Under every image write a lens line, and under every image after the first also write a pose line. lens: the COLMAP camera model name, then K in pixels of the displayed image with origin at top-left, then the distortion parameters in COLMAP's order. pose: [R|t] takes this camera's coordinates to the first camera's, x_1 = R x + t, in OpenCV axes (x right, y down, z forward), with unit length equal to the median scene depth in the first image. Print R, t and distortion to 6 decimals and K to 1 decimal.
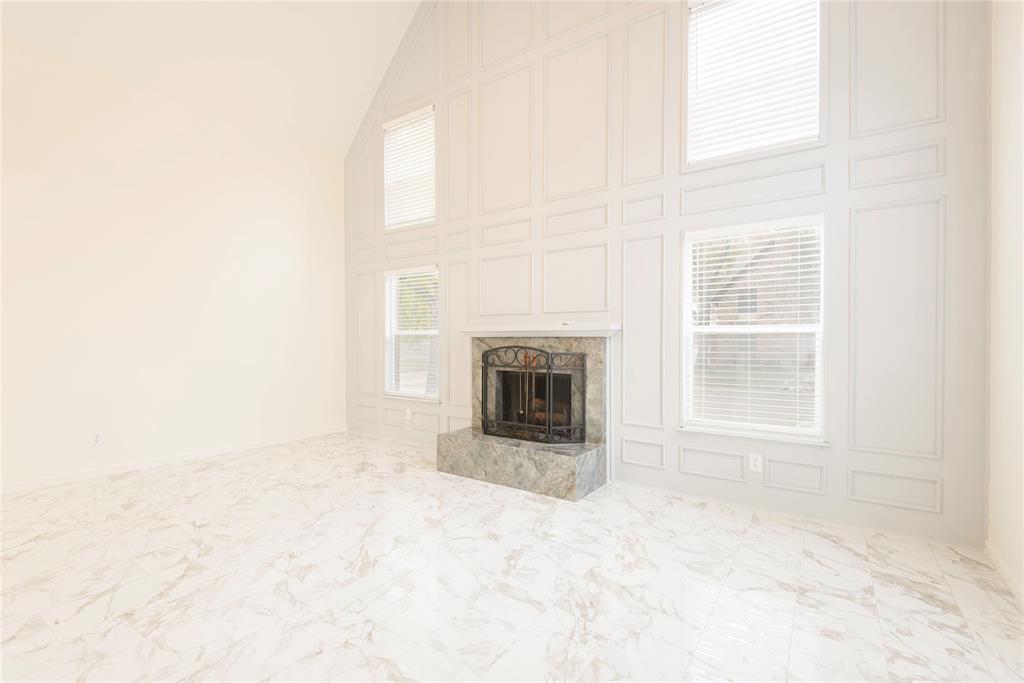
lens RADIAL K [[459.4, 0, 510.9], [0, 459.4, 341.9], [0, 0, 1]] dist [0.032617, -0.020911]
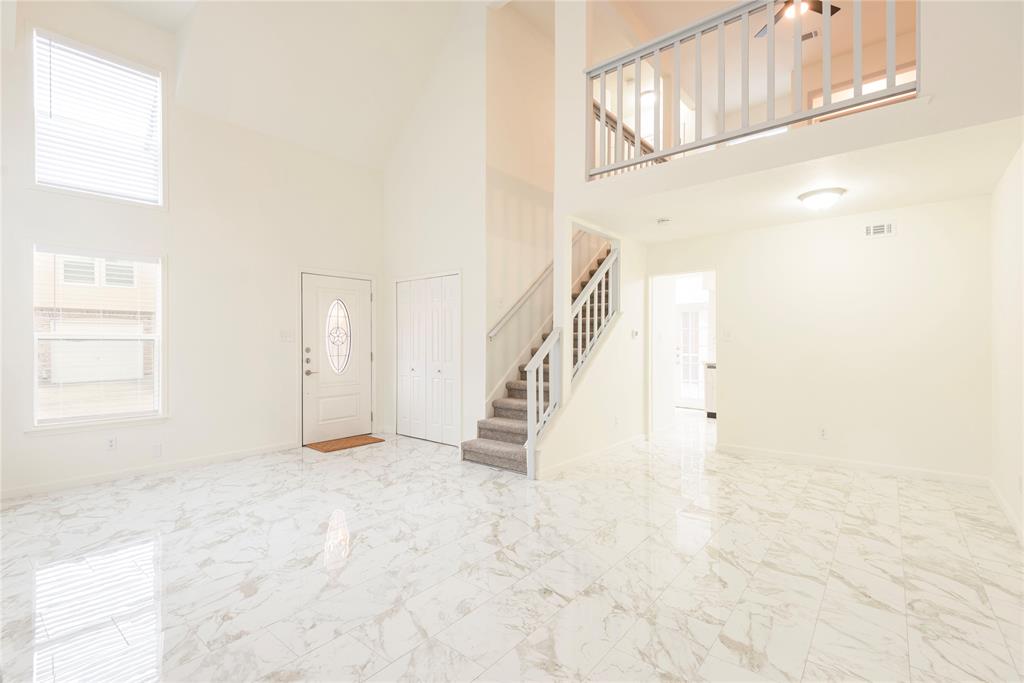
lens RADIAL K [[459.4, 0, 510.9], [0, 459.4, 341.9], [0, 0, 1]] dist [0.032617, -0.020911]
pose [[-0.996647, 0.000828, 0.081818, -0.539016], [0.000727, 0.999999, -0.001262, -0.007878], [-0.081819, -0.001198, -0.996646, 1.413519]]
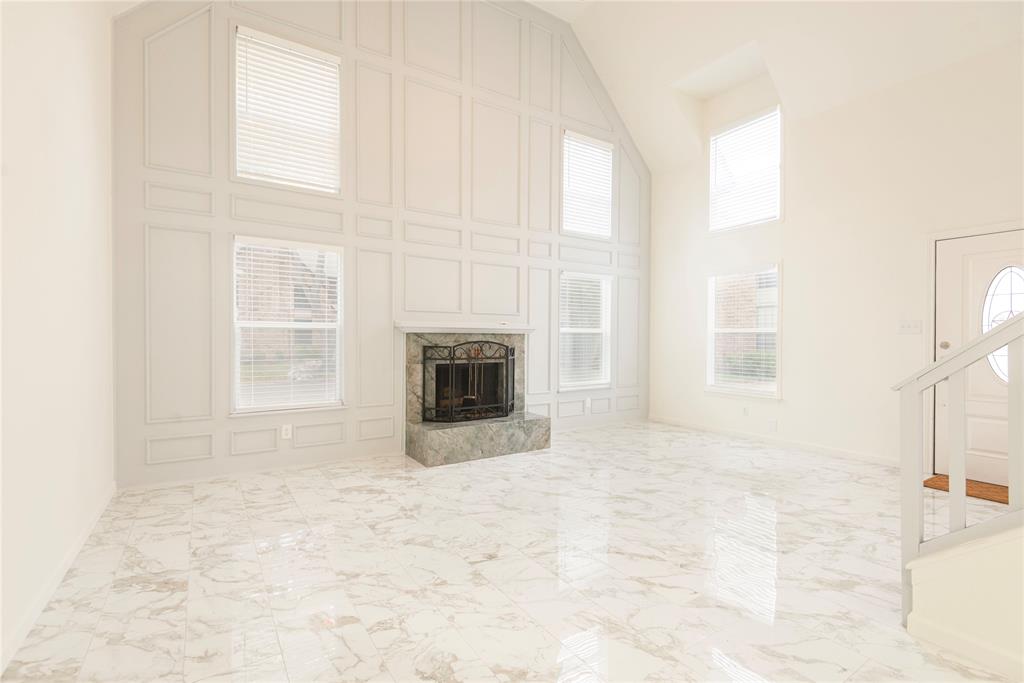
lens RADIAL K [[459.4, 0, 510.9], [0, 459.4, 341.9], [0, 0, 1]] dist [0.032617, -0.020911]
pose [[0.374812, -0.008579, 0.927061, -1.145286], [-0.002377, 0.999945, 0.010214, -0.000818], [-0.927098, -0.006032, 0.374771, 0.527791]]
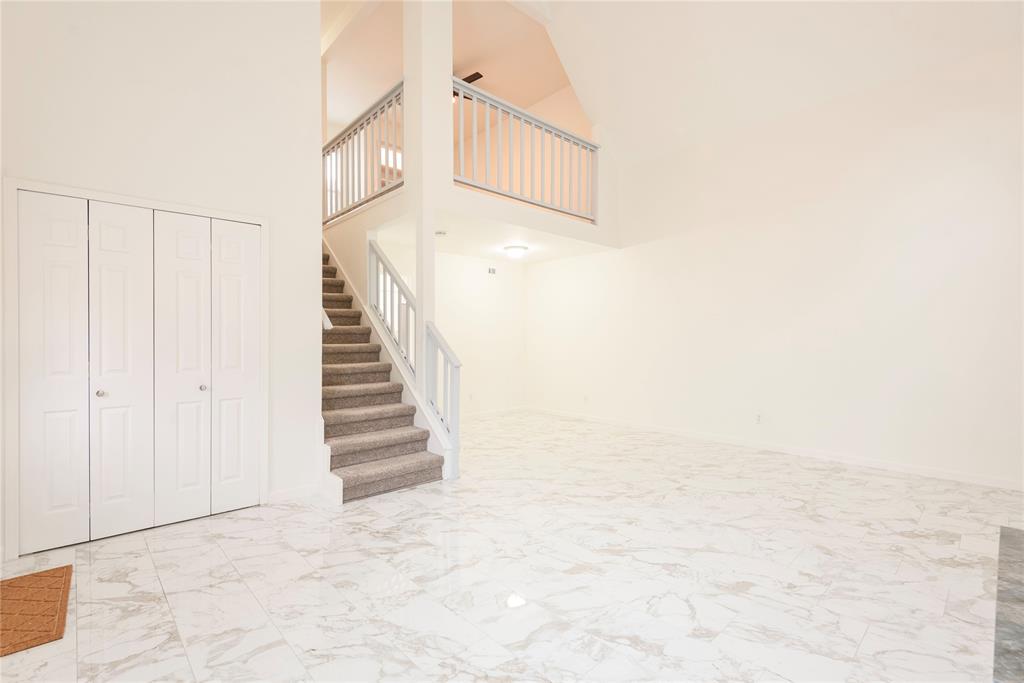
lens RADIAL K [[459.4, 0, 510.9], [0, 459.4, 341.9], [0, 0, 1]] dist [0.032617, -0.020911]
pose [[-0.213245, 0.003598, -0.976992, 0.513148], [-0.001492, 0.999991, 0.004009, -0.001314], [0.976998, 0.002313, -0.213238, 0.660890]]
